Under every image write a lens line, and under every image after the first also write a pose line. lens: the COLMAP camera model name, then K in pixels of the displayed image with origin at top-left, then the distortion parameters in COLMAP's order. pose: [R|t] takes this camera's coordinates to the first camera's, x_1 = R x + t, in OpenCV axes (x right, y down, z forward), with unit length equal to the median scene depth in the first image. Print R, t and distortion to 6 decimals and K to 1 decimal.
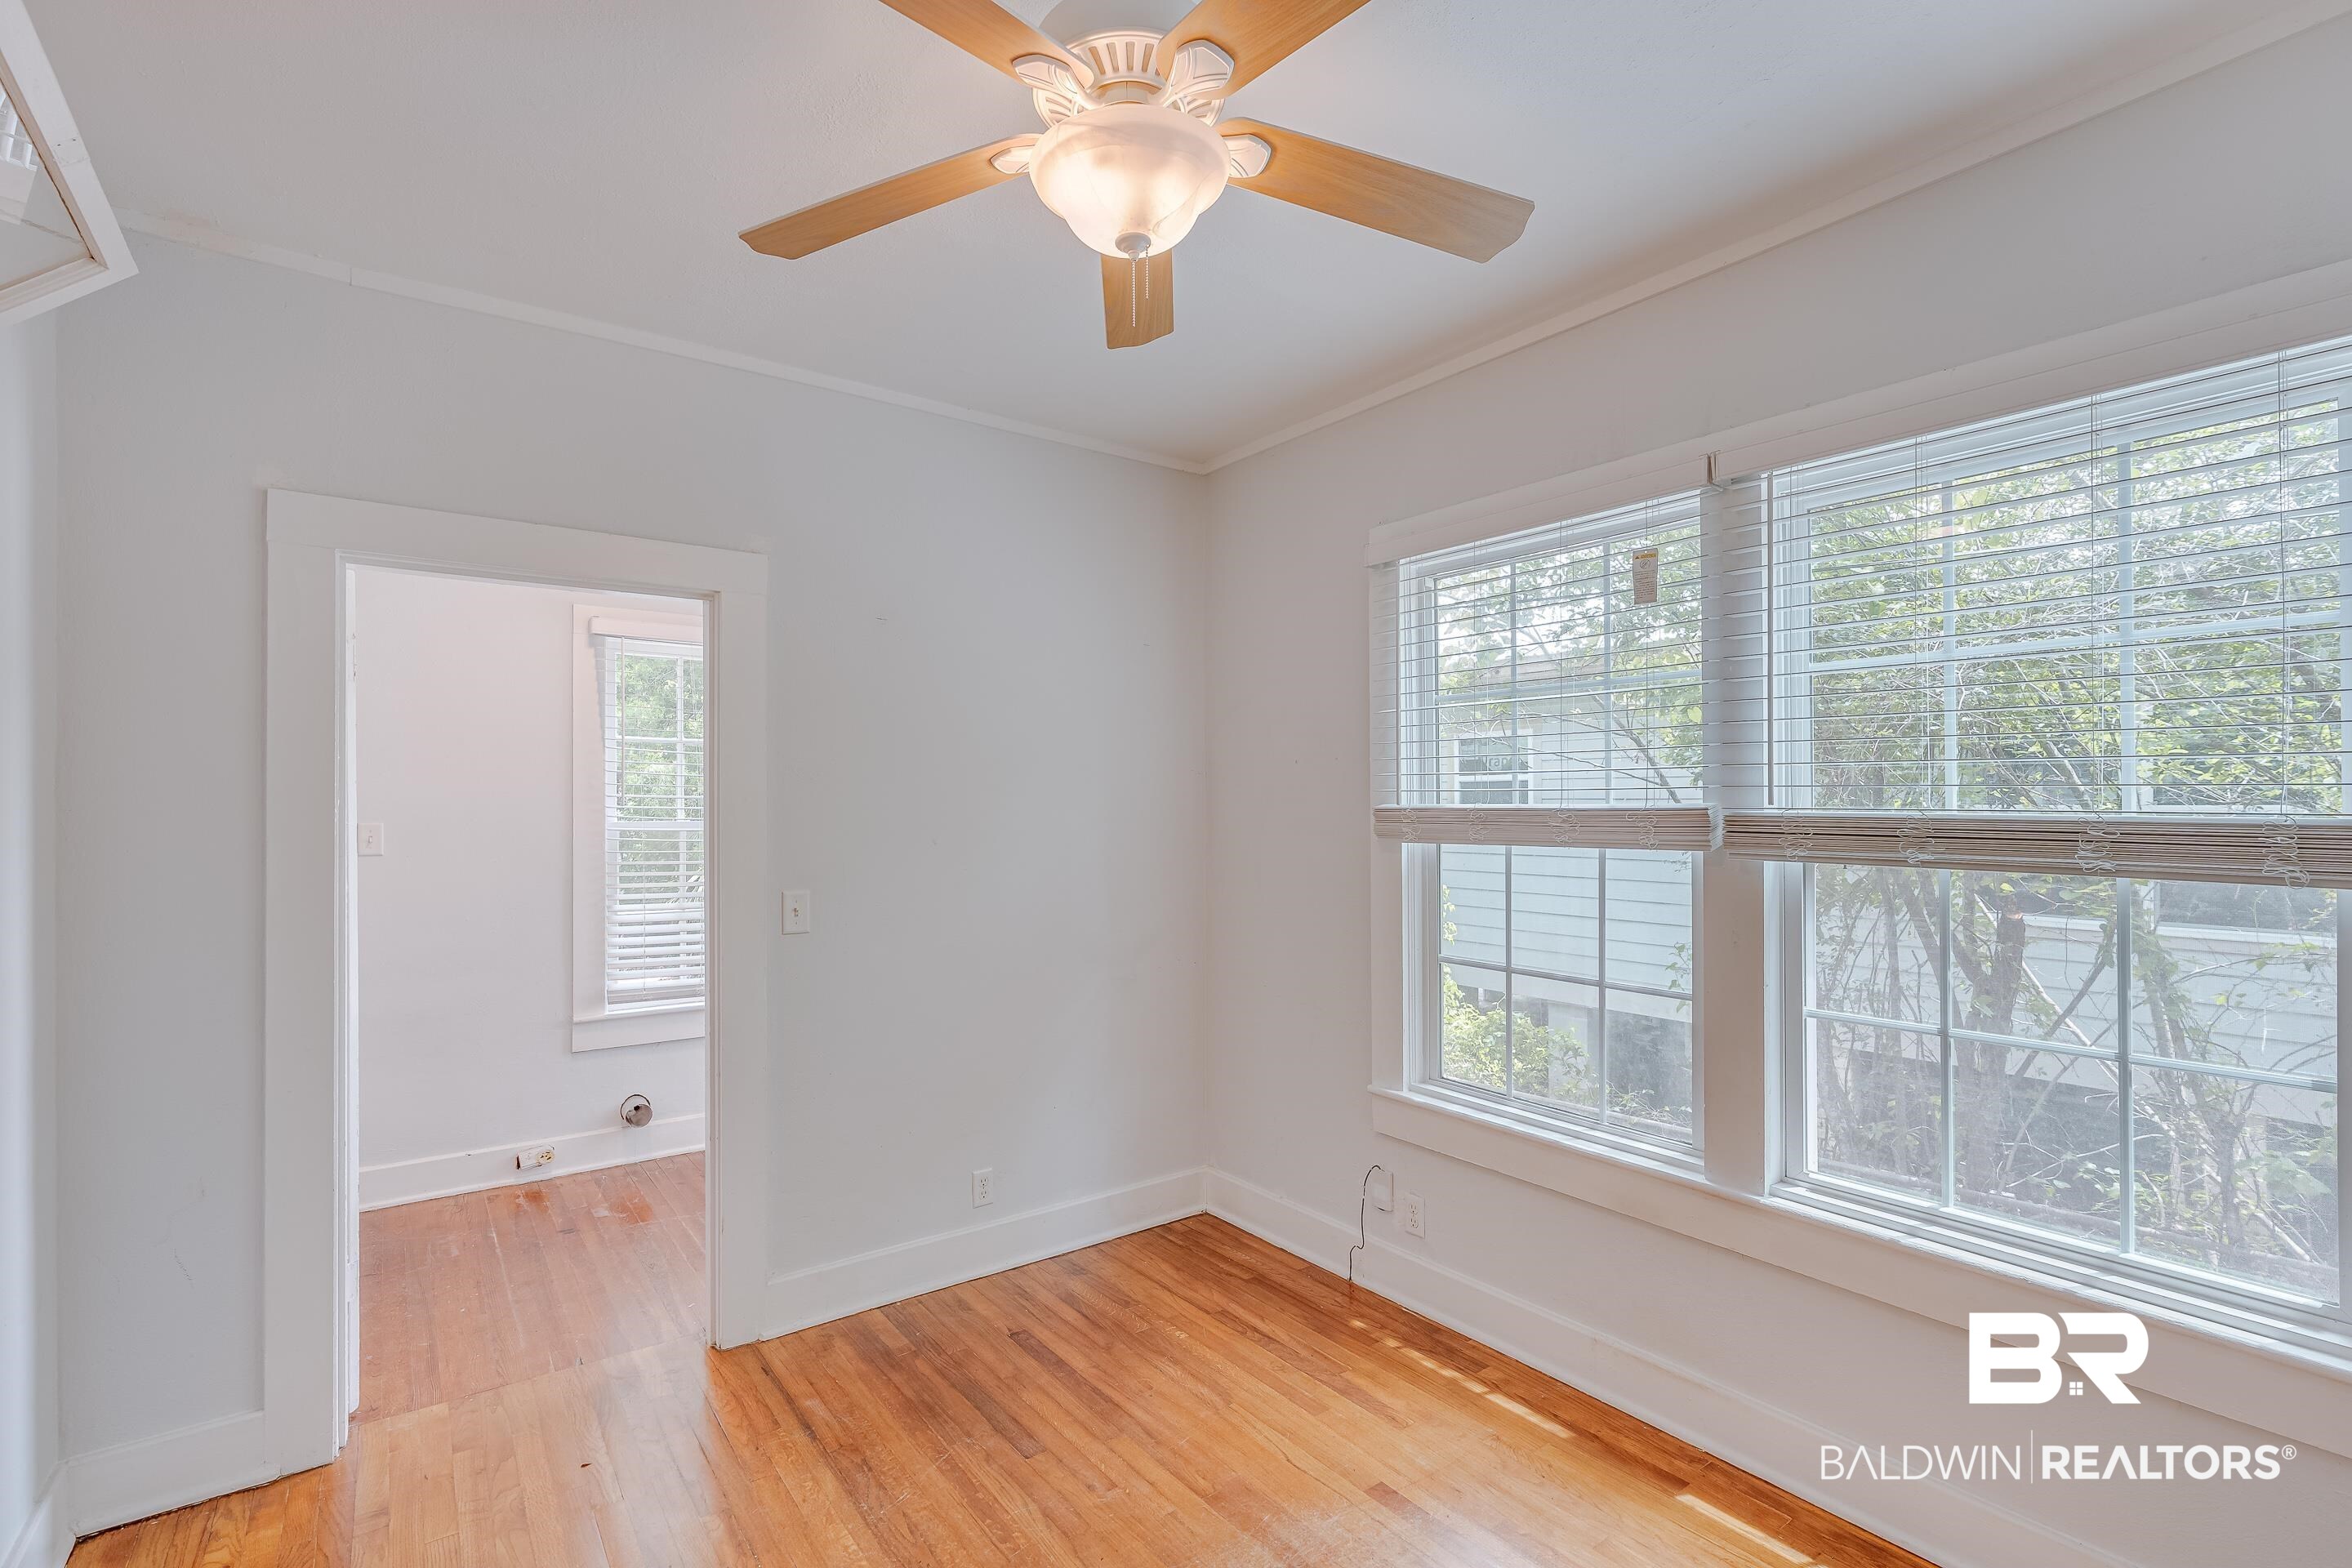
lens RADIAL K [[1065.0, 0, 1181.1], [0, 1065.0, 788.5], [0, 0, 1]] dist [-0.002830, 0.000574]
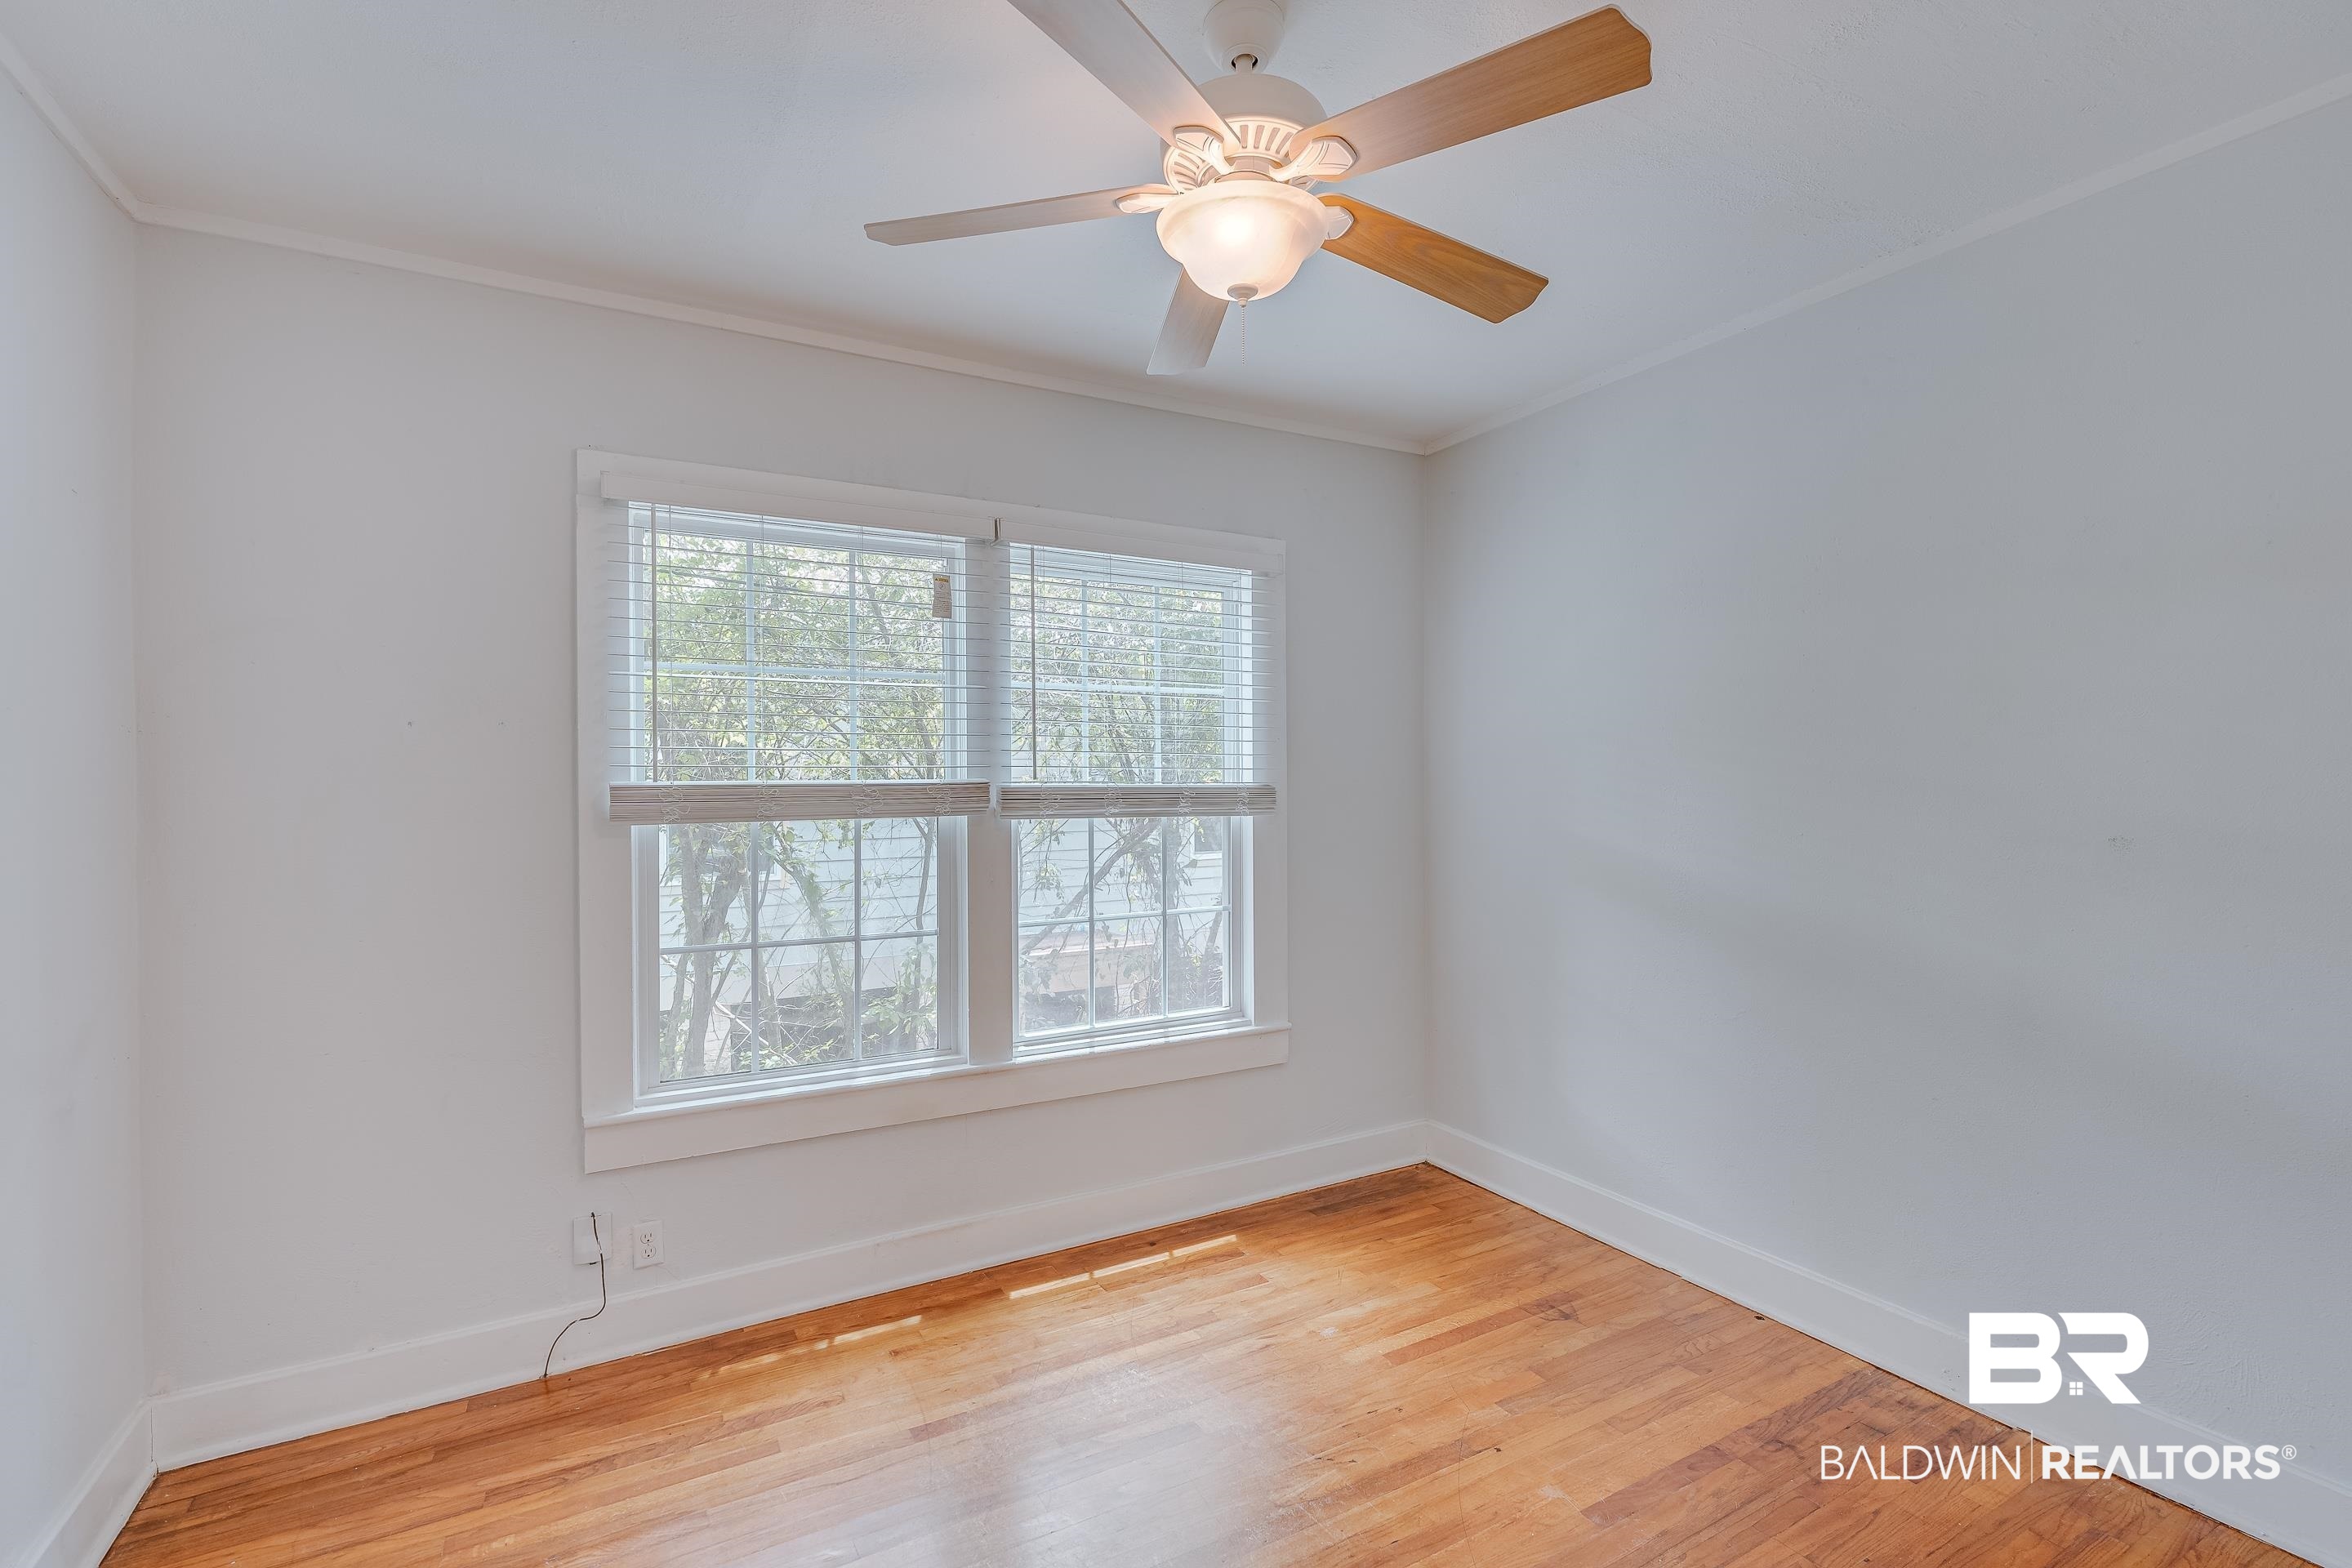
lens RADIAL K [[1060.9, 0, 1154.8], [0, 1060.9, 785.4], [0, 0, 1]] dist [-0.000595, 0.001229]
pose [[0.141354, -0.003974, 0.989951, -0.715920], [-0.006466, 0.999967, 0.004938, 0.012893], [-0.989938, -0.007099, 0.141323, 0.551279]]
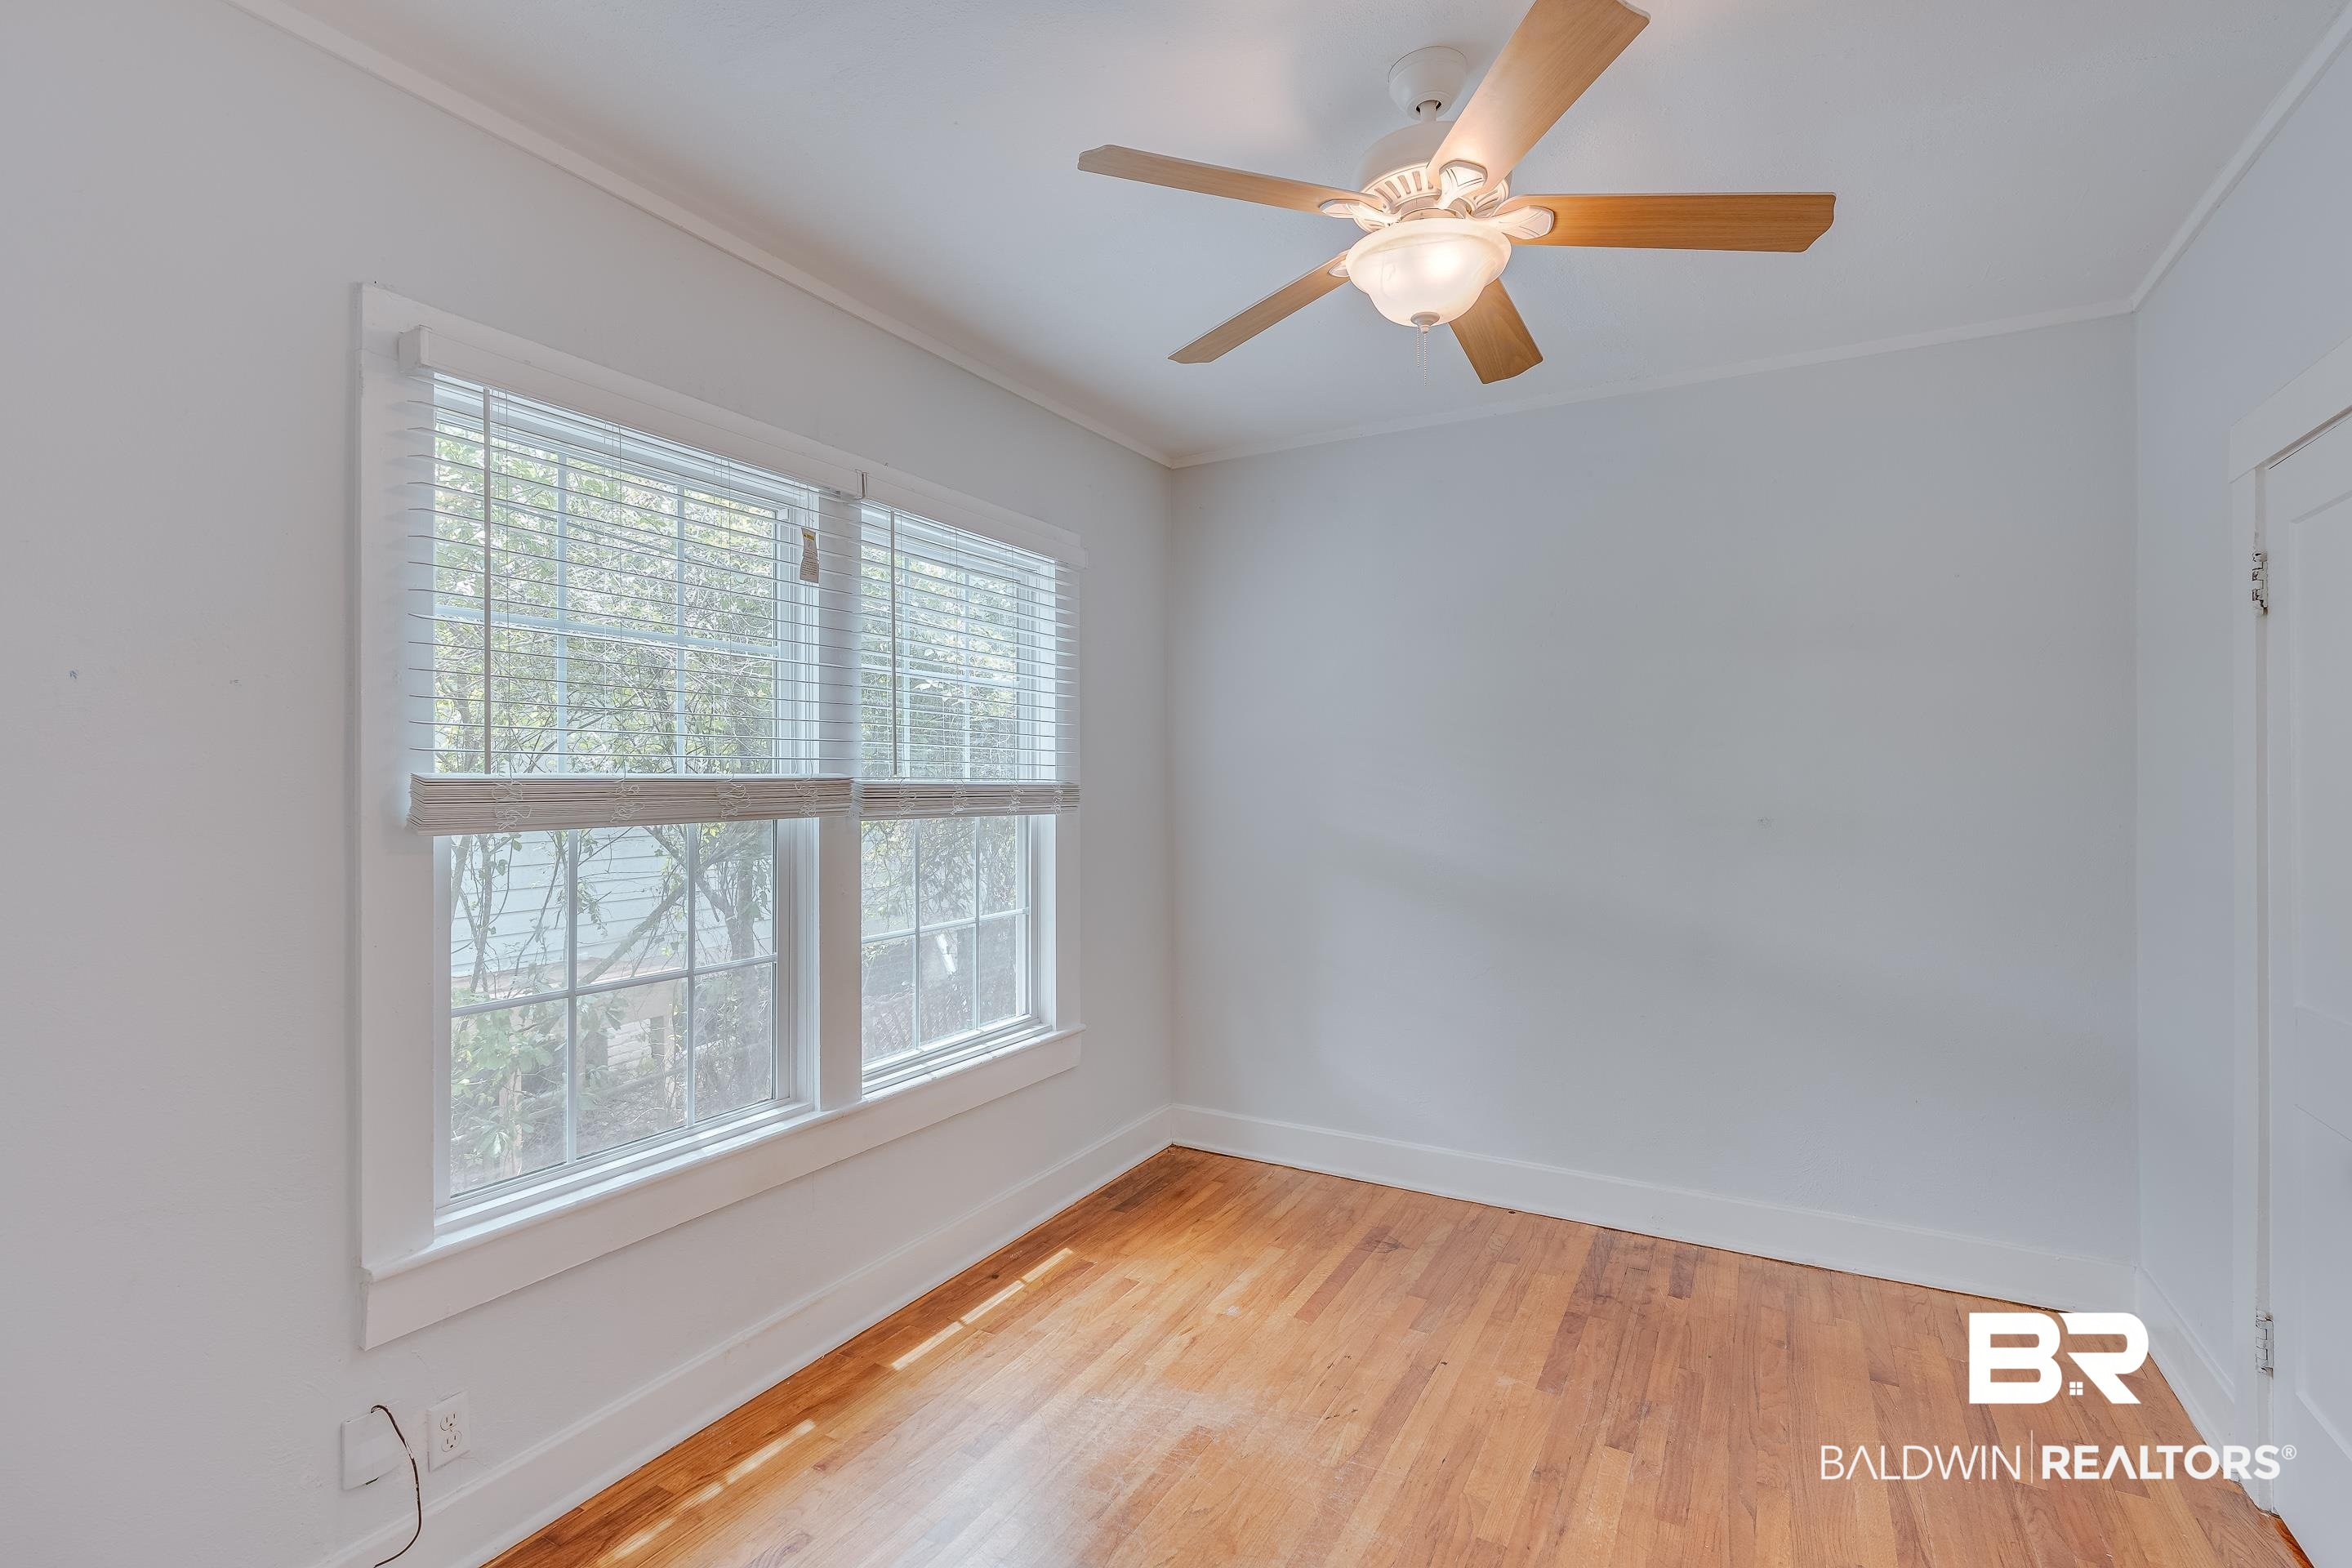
lens RADIAL K [[1089.7, 0, 1173.5], [0, 1089.7, 778.1], [0, 0, 1]] dist [0.001387, 0.000265]
pose [[-0.402547, 0.003941, 0.915391, -0.649993], [-0.008220, 0.999935, -0.007919, 0.022991], [-0.915362, -0.010713, -0.402489, 1.048212]]
